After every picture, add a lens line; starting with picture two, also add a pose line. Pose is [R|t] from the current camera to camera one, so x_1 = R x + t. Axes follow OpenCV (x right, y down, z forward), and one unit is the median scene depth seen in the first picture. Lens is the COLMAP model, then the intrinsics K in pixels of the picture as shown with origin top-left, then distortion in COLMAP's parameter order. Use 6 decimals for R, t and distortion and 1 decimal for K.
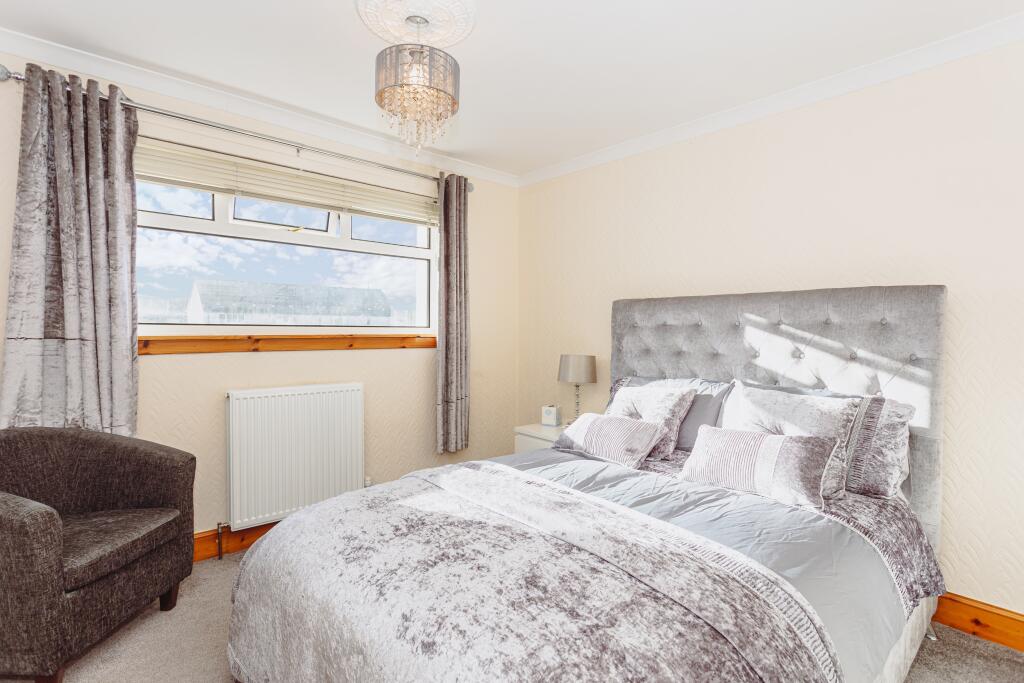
lens RADIAL K [[485.9, 0, 518.9], [0, 485.9, 344.6], [0, 0, 1]] dist [0.002072, -0.000237]
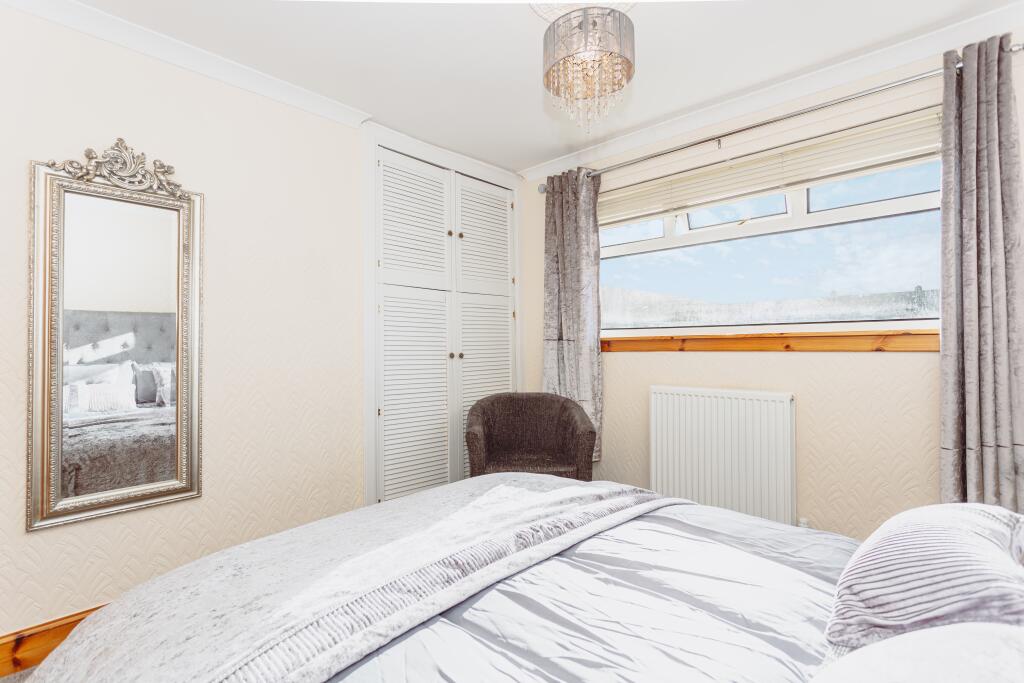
lens RADIAL K [[485.9, 0, 516.9], [0, 485.9, 341.8], [0, 0, 1]] dist [0.002072, -0.000237]
pose [[0.086654, -0.016155, -0.996107, 0.540196], [-0.018492, 0.999670, -0.017822, 0.022265], [0.996067, 0.019965, 0.086327, 0.617912]]
